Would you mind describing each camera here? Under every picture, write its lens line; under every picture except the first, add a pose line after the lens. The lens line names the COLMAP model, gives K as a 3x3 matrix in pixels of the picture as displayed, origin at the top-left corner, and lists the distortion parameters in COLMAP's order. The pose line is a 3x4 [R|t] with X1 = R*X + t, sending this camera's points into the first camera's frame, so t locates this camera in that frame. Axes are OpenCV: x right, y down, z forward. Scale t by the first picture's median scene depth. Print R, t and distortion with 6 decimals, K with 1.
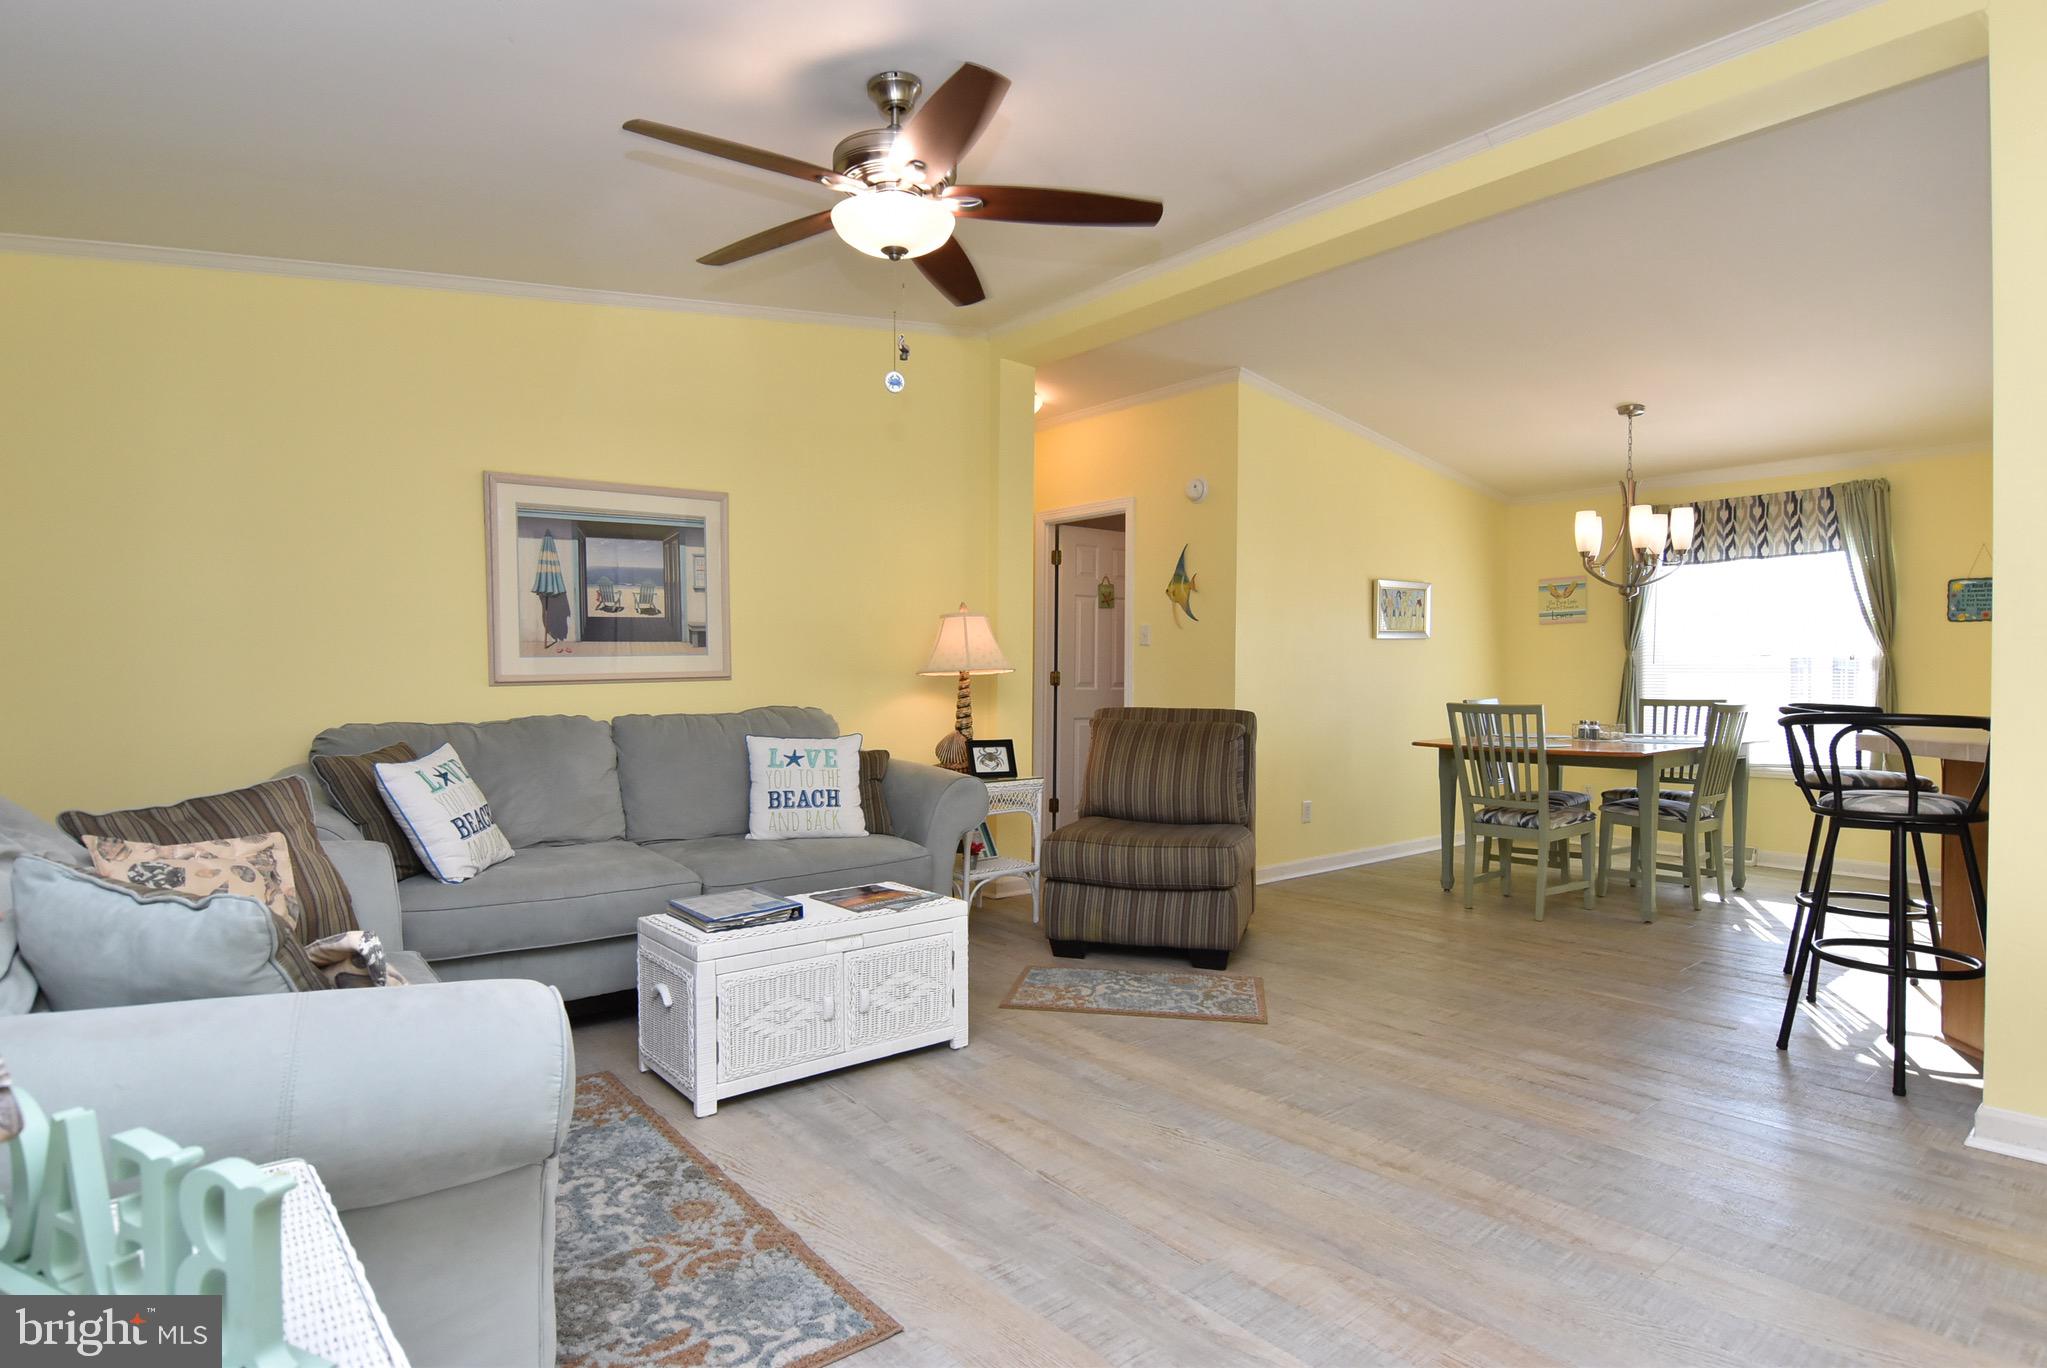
lens RADIAL K [[1086.0, 0, 1028.0], [0, 1086.0, 685.4], [0, 0, 1]] dist [0.004808, -0.018676]
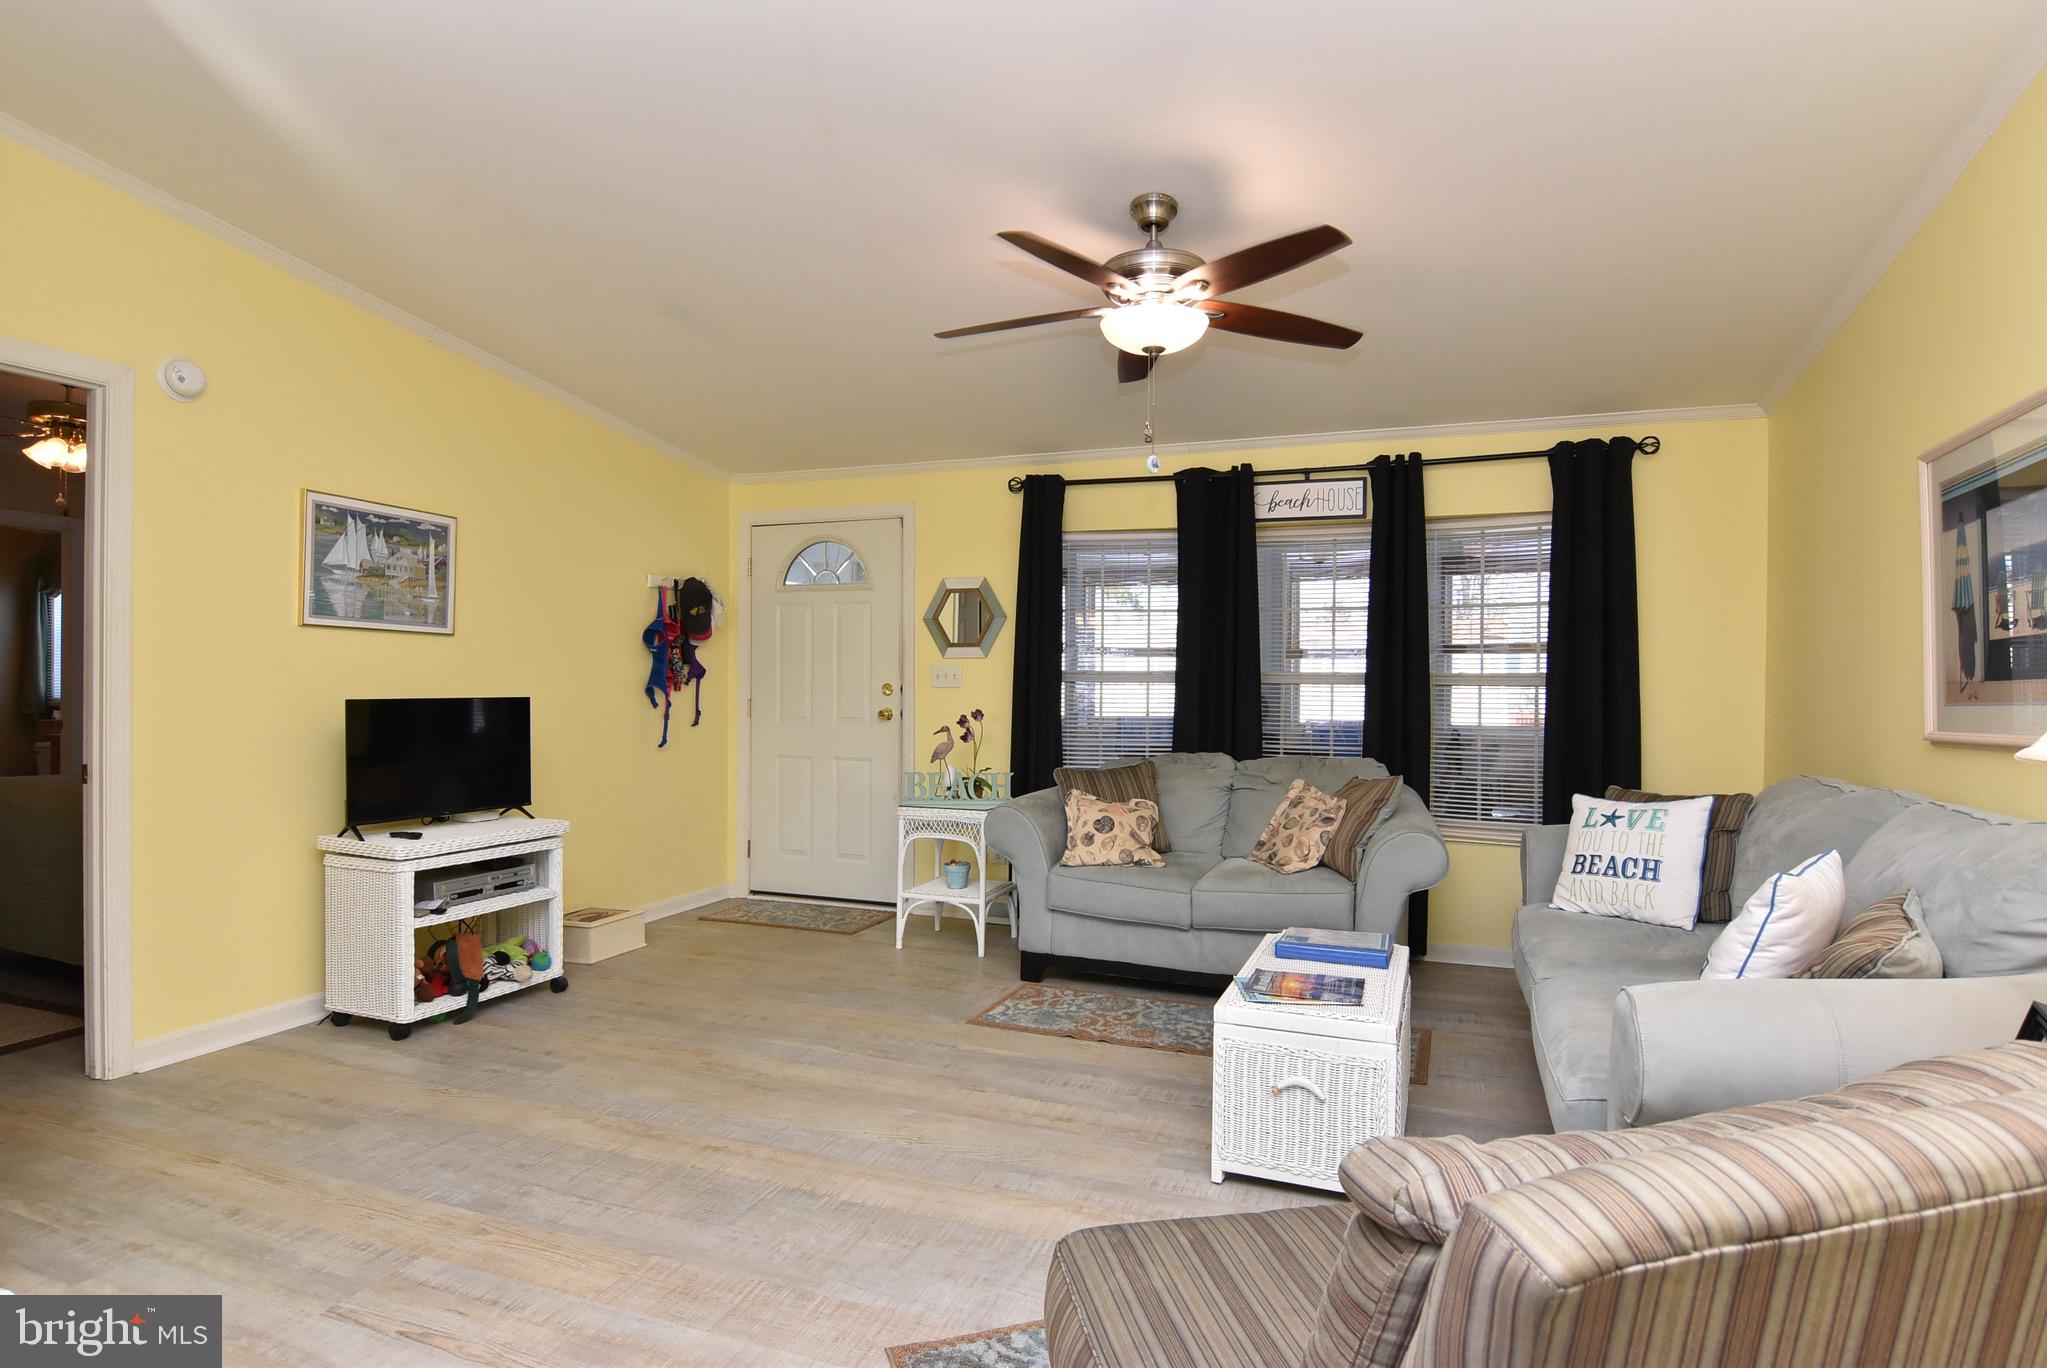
lens RADIAL K [[1086.0, 0, 1028.0], [0, 1086.0, 685.4], [0, 0, 1]] dist [0.004808, -0.018676]
pose [[-0.868625, -0.006051, -0.495434, 0.340628], [-0.013727, 0.999835, 0.011857, -0.035187], [0.495280, 0.017100, -0.868565, 1.181944]]
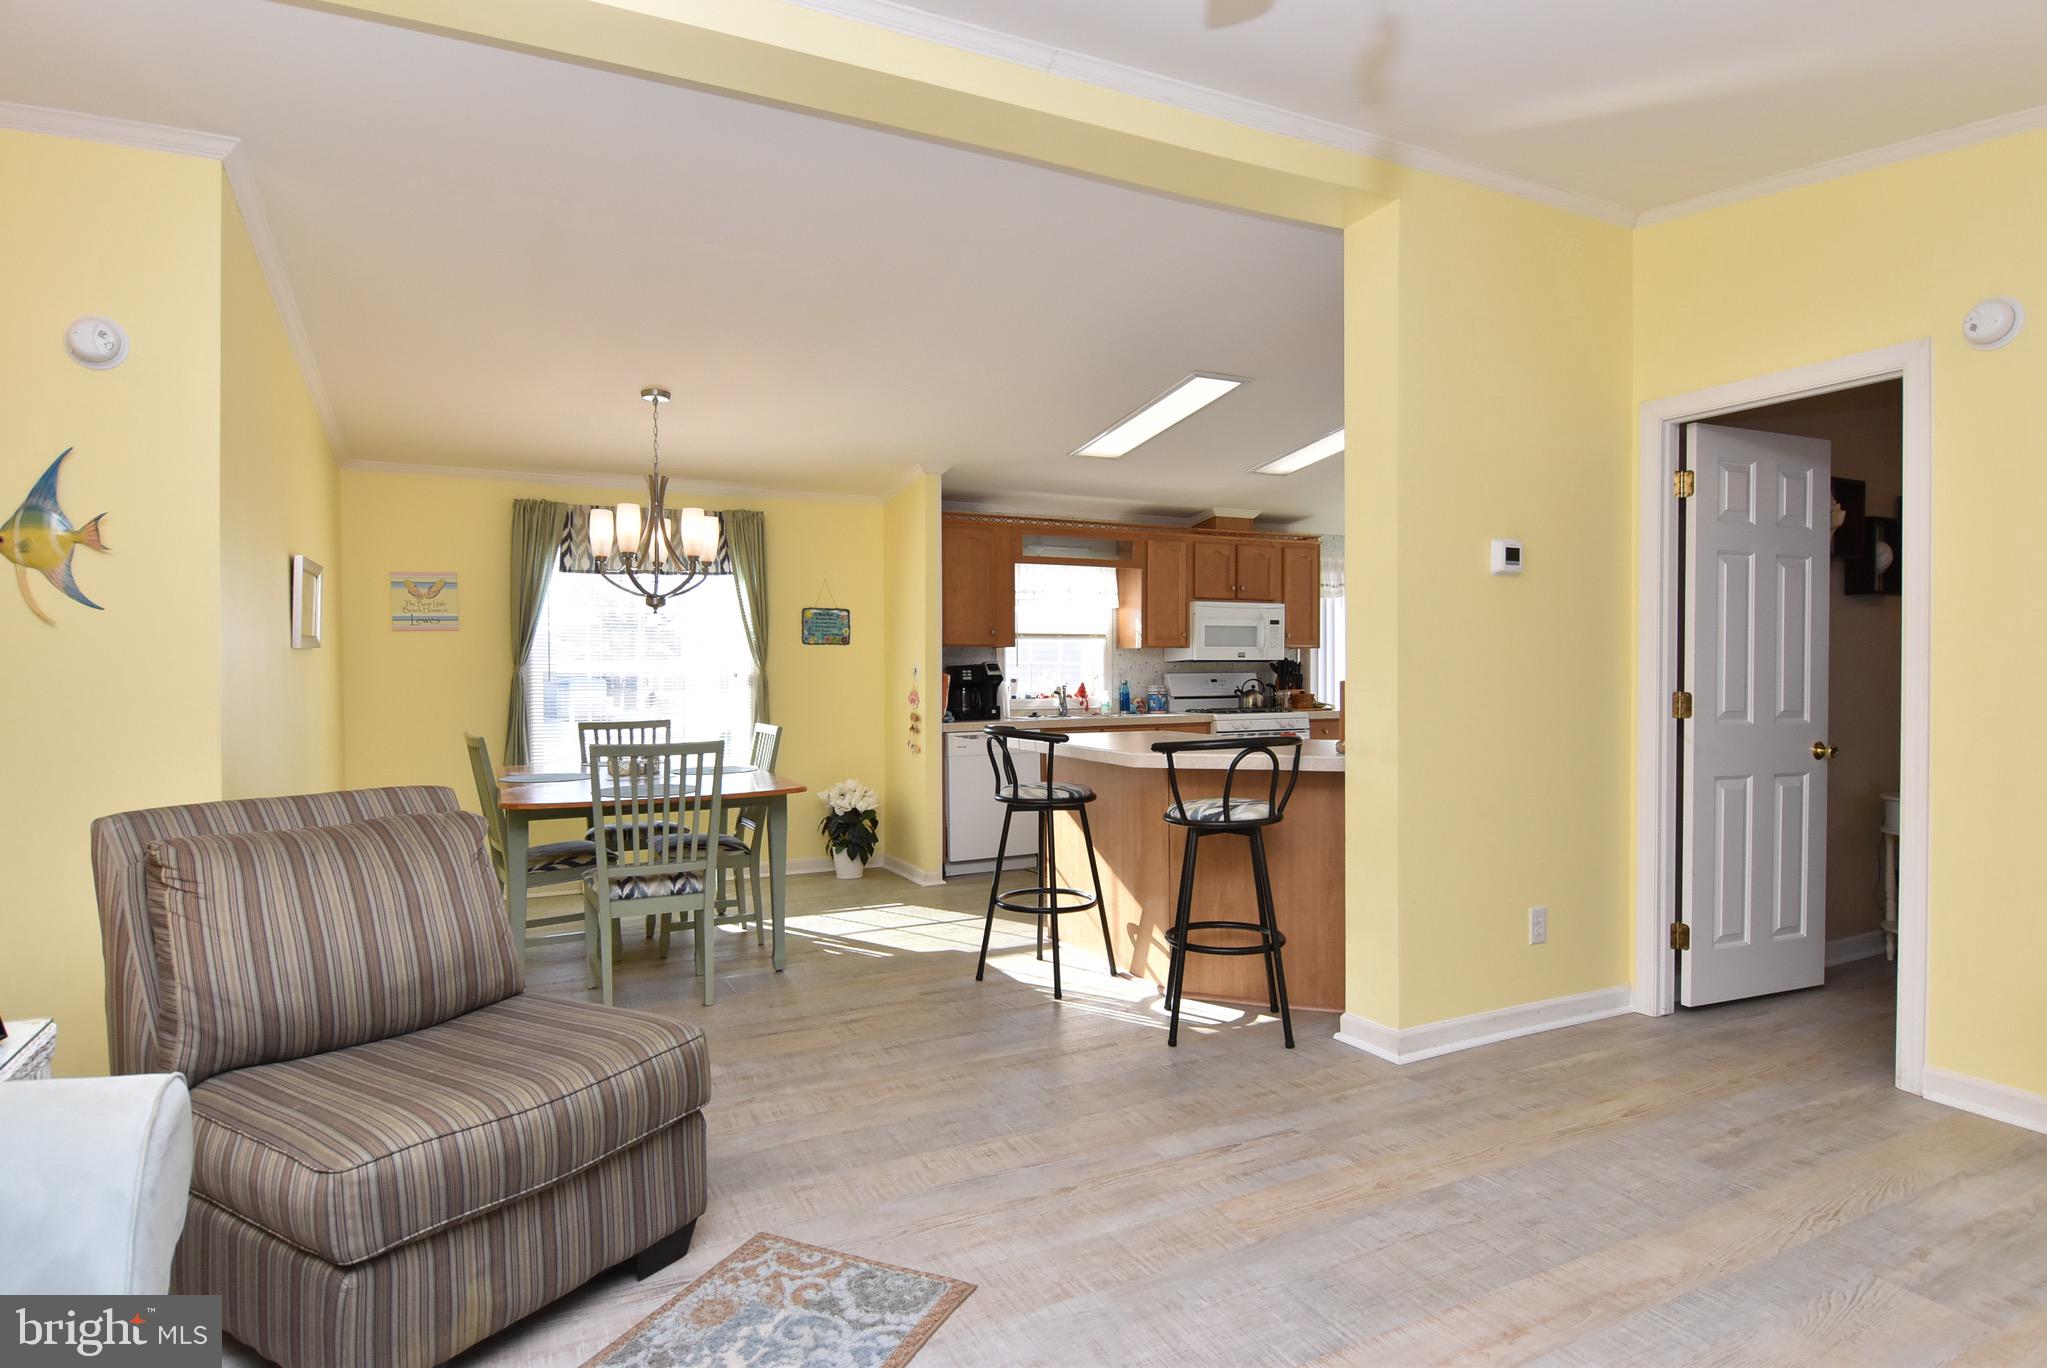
lens RADIAL K [[1086.0, 0, 1028.0], [0, 1086.0, 685.4], [0, 0, 1]] dist [0.004808, -0.018676]
pose [[0.234581, -0.015492, 0.971973, -0.290061], [0.016007, 0.999799, 0.012072, -0.032173], [-0.971965, 0.012726, 0.234782, 0.635204]]
